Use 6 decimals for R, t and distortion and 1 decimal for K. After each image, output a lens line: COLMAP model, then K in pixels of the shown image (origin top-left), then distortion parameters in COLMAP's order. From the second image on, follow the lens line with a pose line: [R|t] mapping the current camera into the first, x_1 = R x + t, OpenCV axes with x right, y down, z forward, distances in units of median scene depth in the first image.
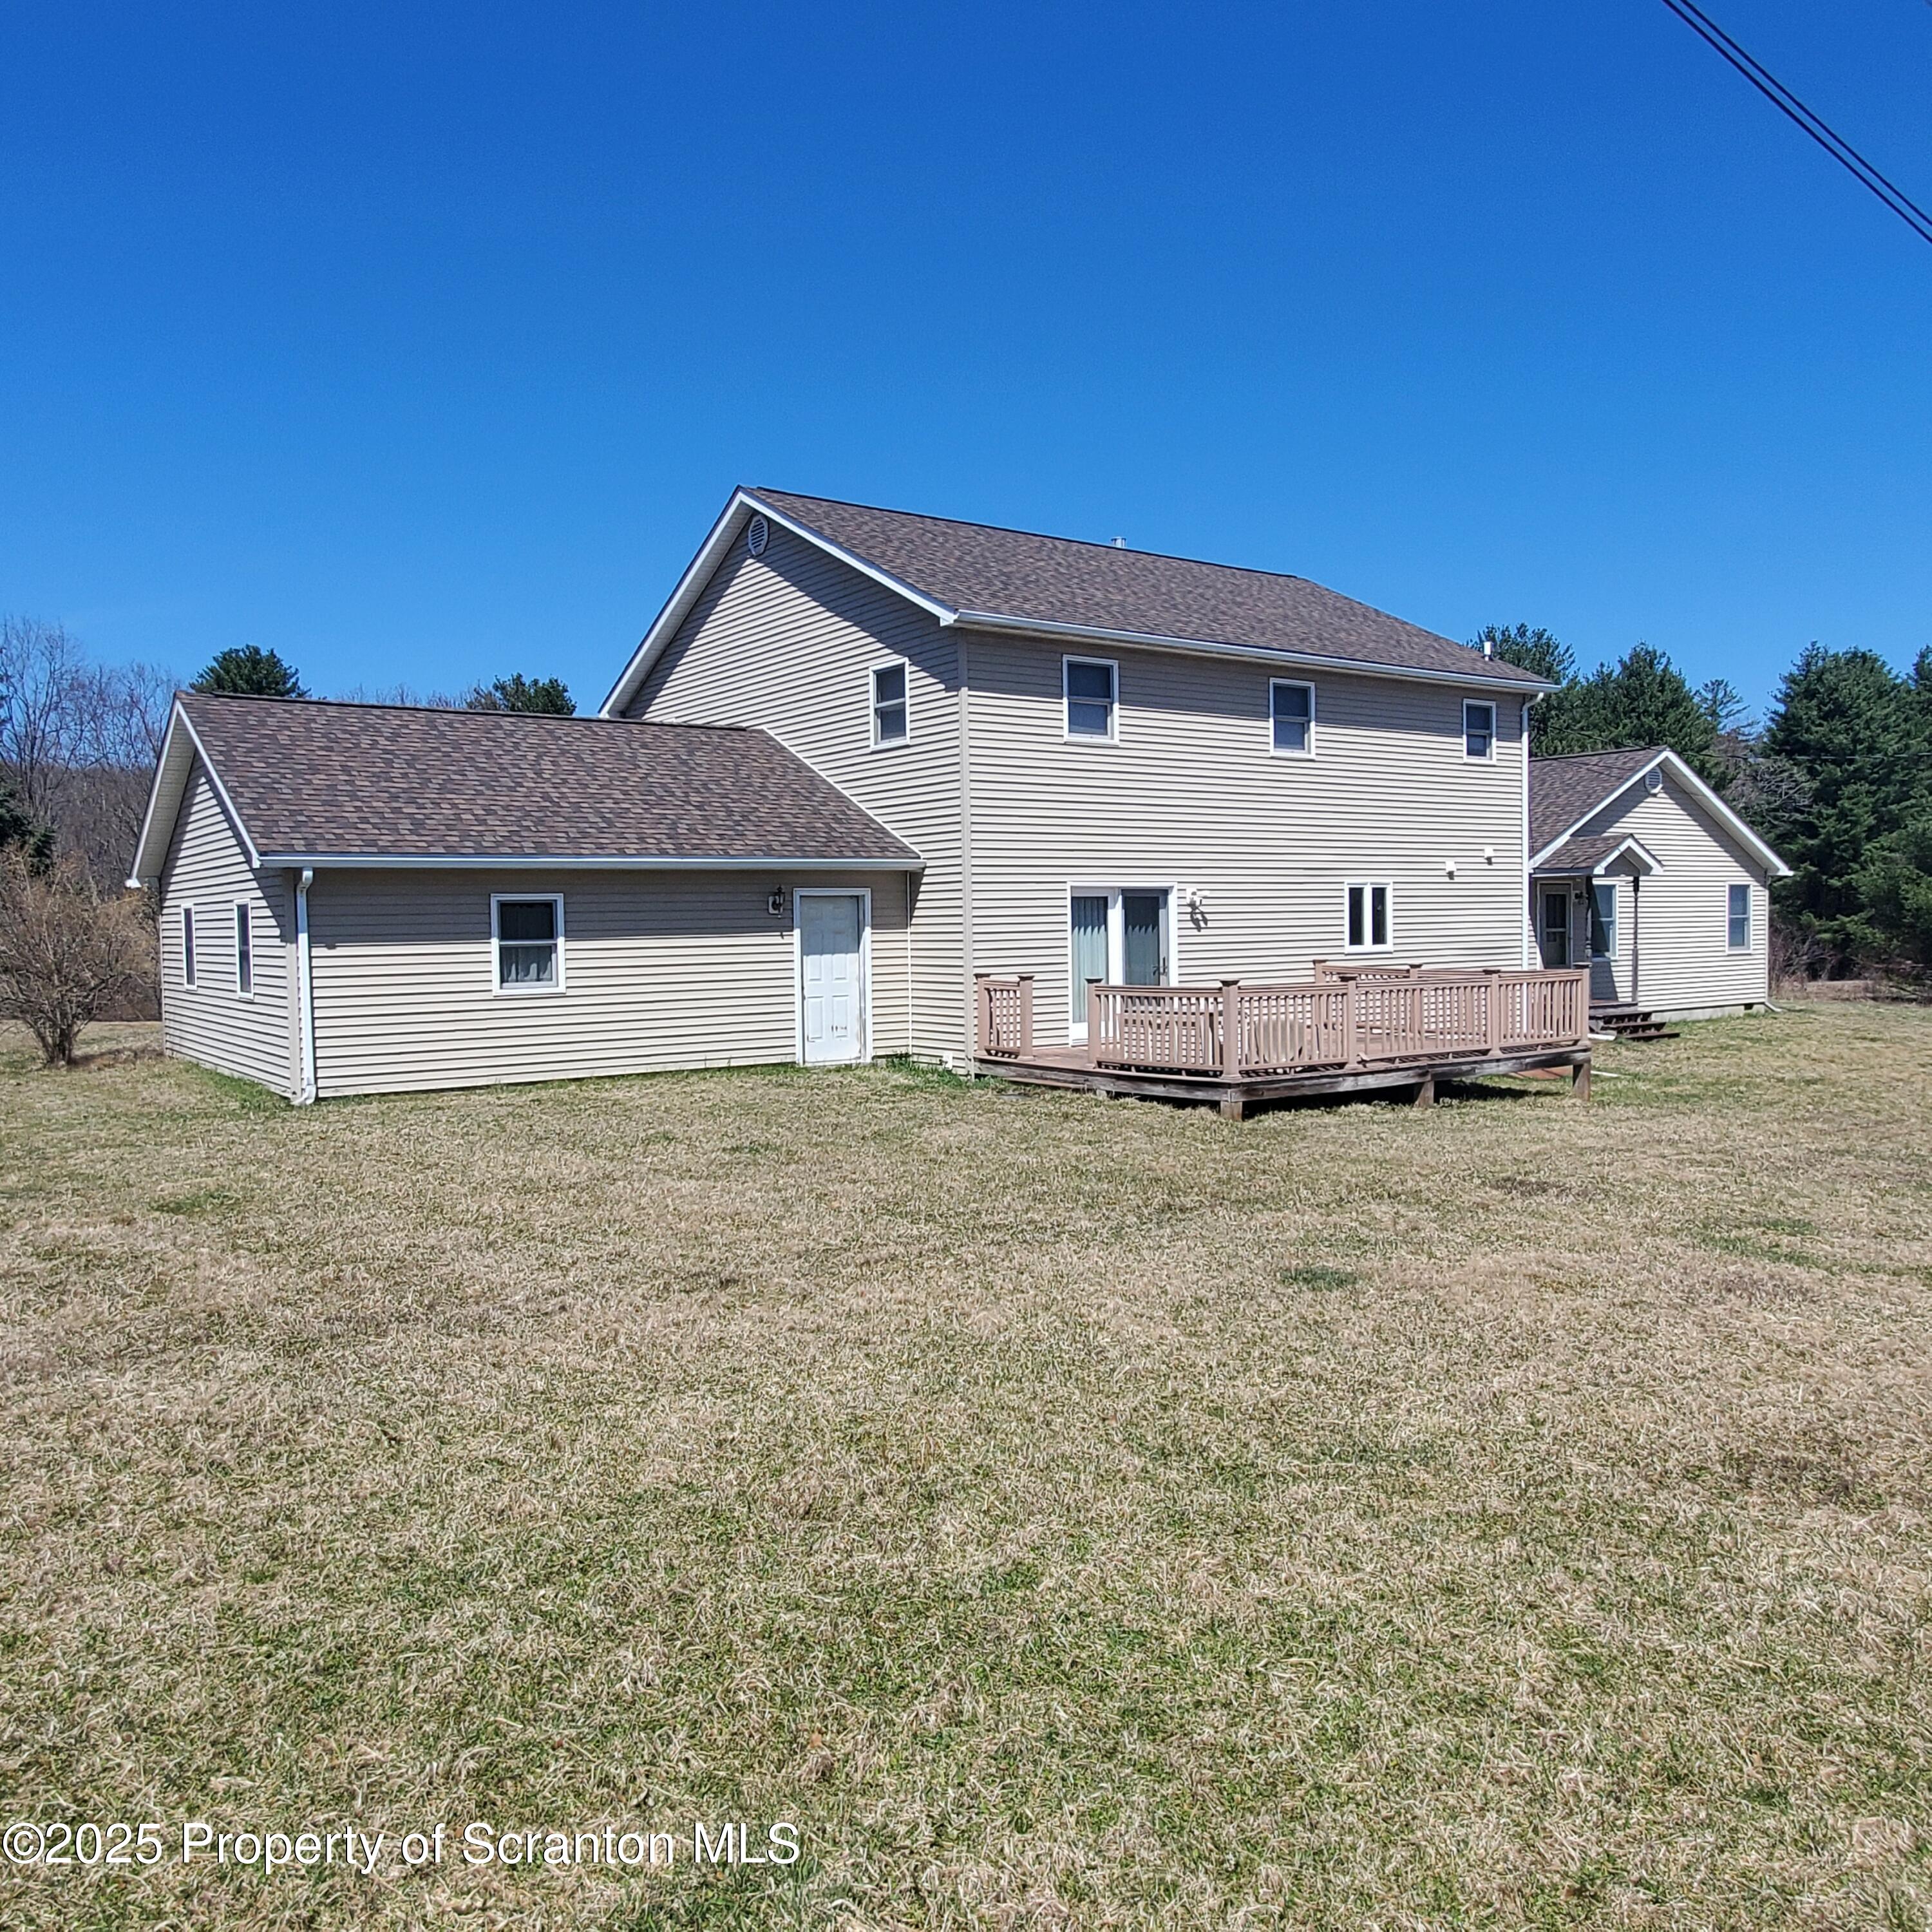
lens RADIAL K [[1564.9, 0, 965.6], [0, 1564.9, 967.0], [0, 0, 1]] dist [-0.040417, -0.000820]
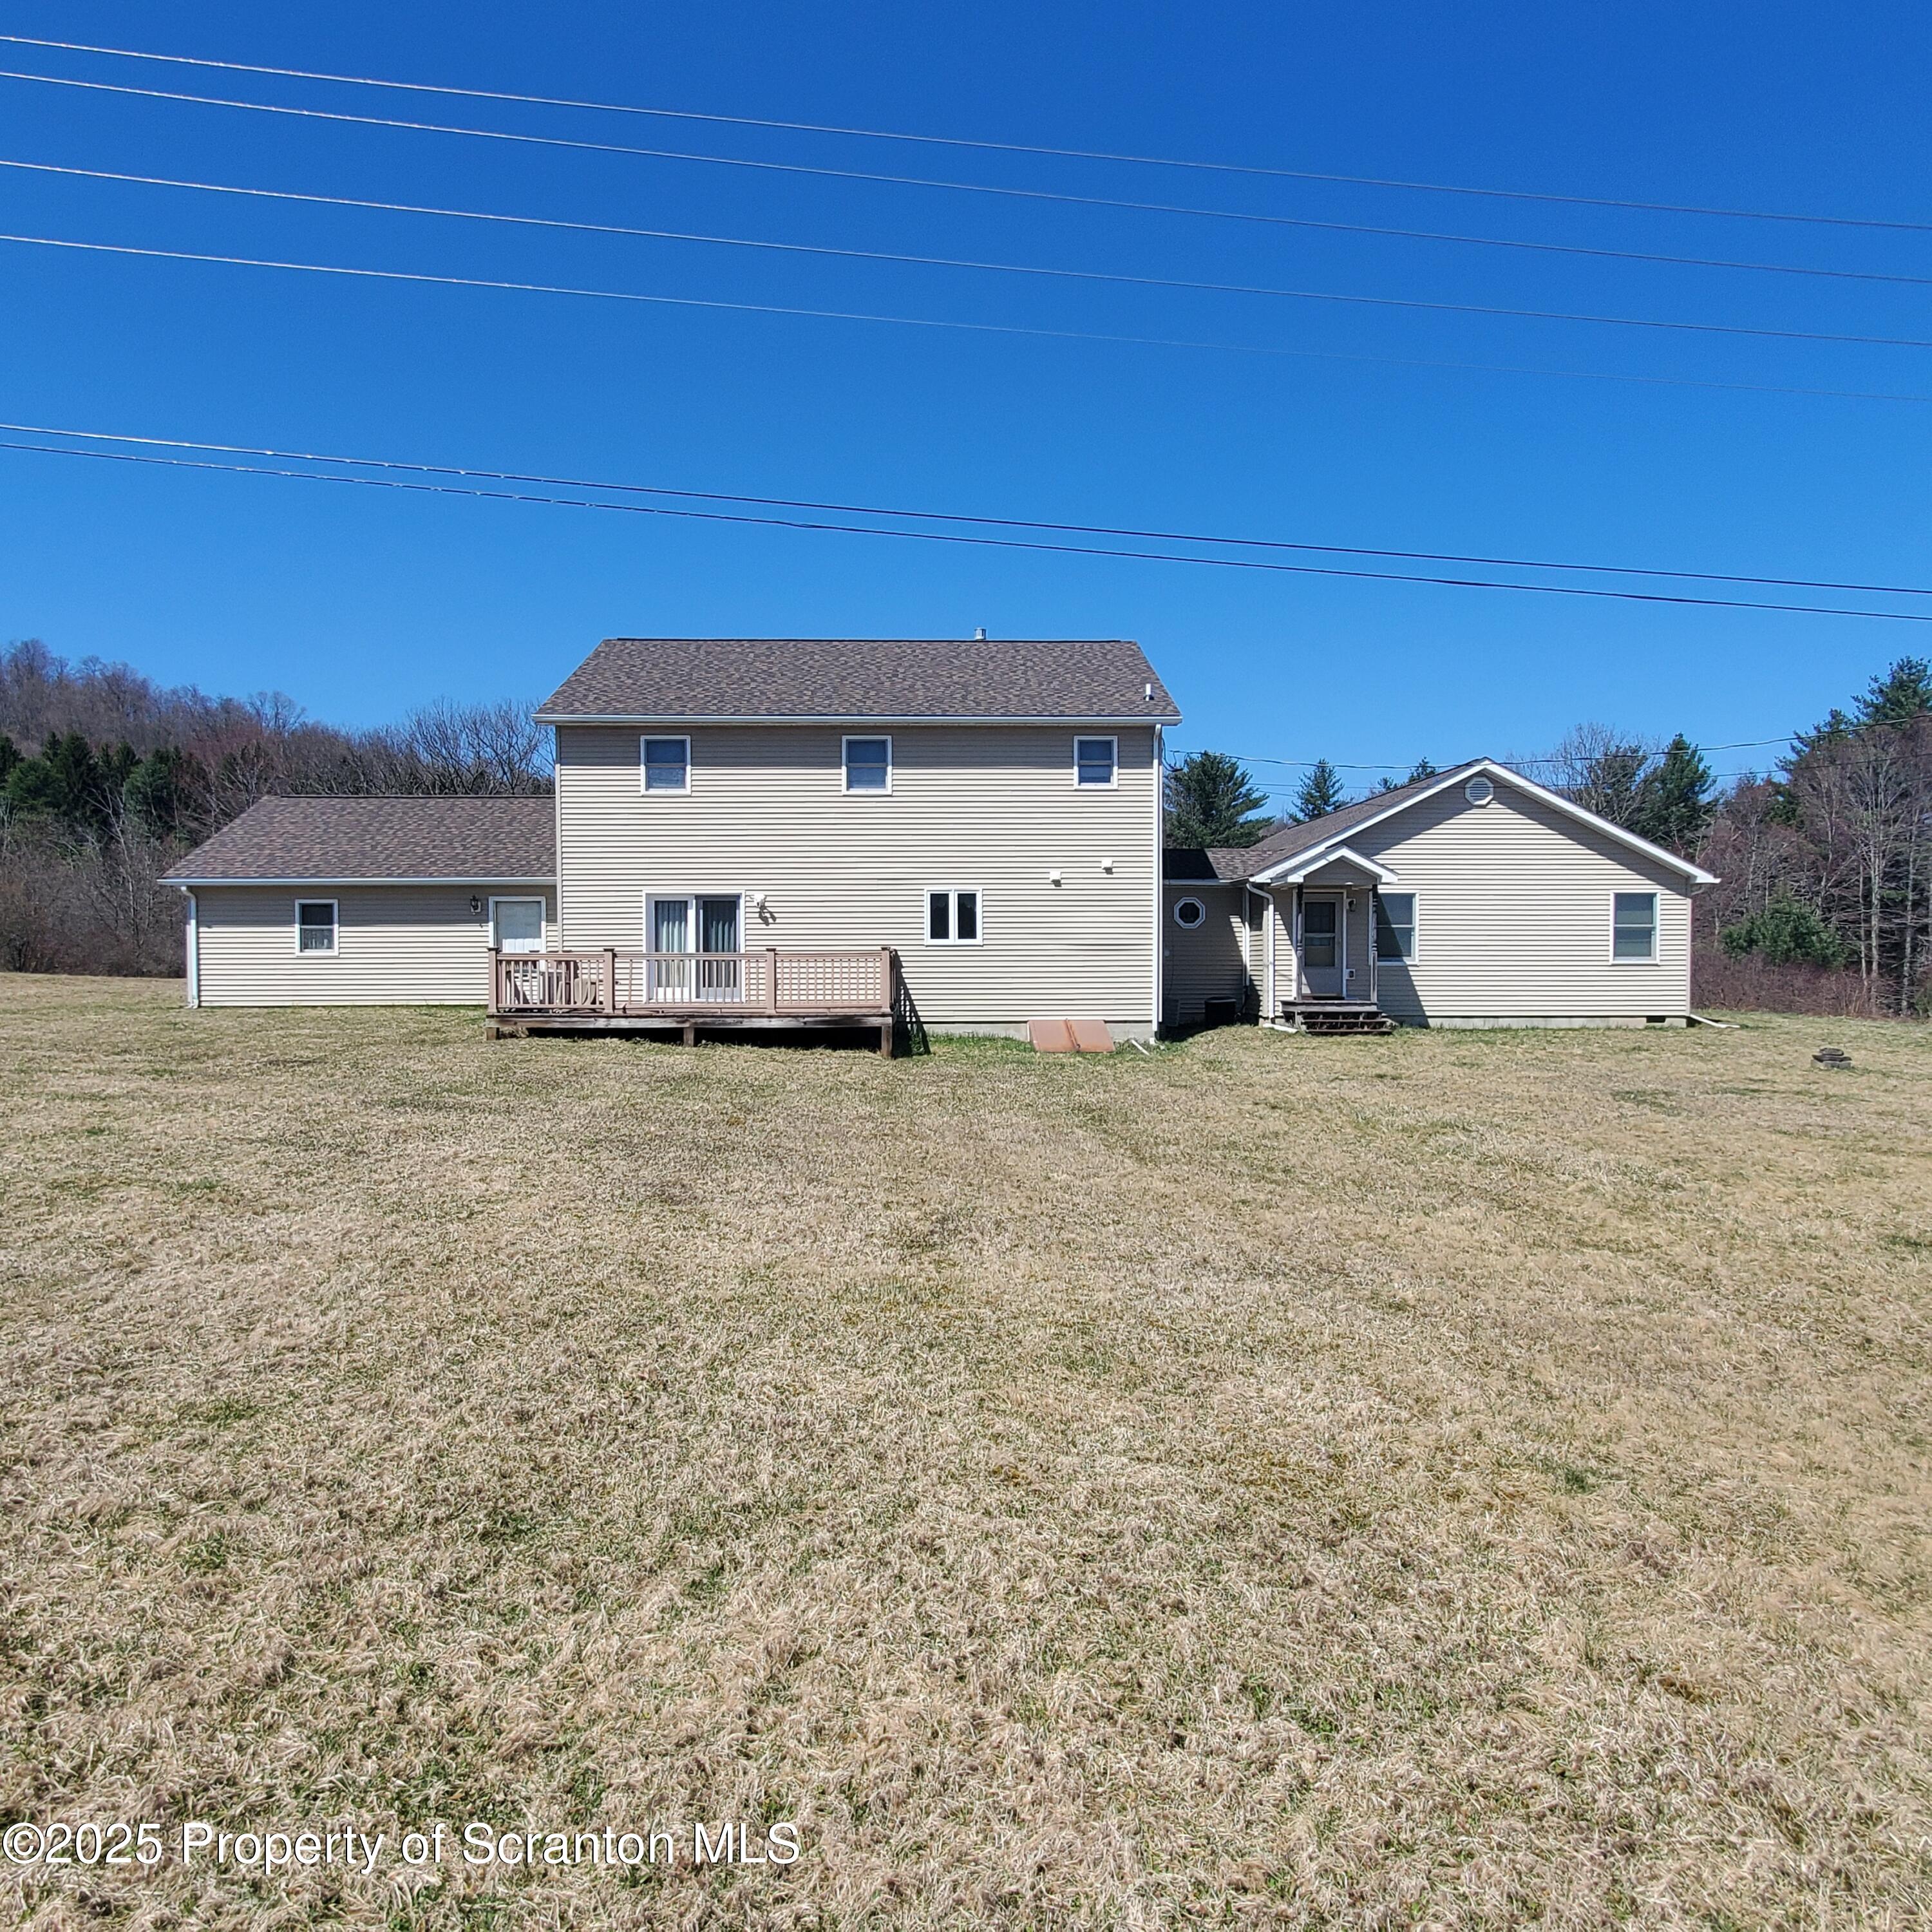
lens RADIAL K [[1131.4, 0, 965.7], [0, 1131.4, 969.2], [0, 0, 1]] dist [-0.000997, 0.000580]
pose [[0.830302, 0.013193, -0.557158, 0.860007], [-0.026803, 0.999508, -0.016276, 0.027520], [0.556669, 0.028447, 0.830247, 0.274813]]
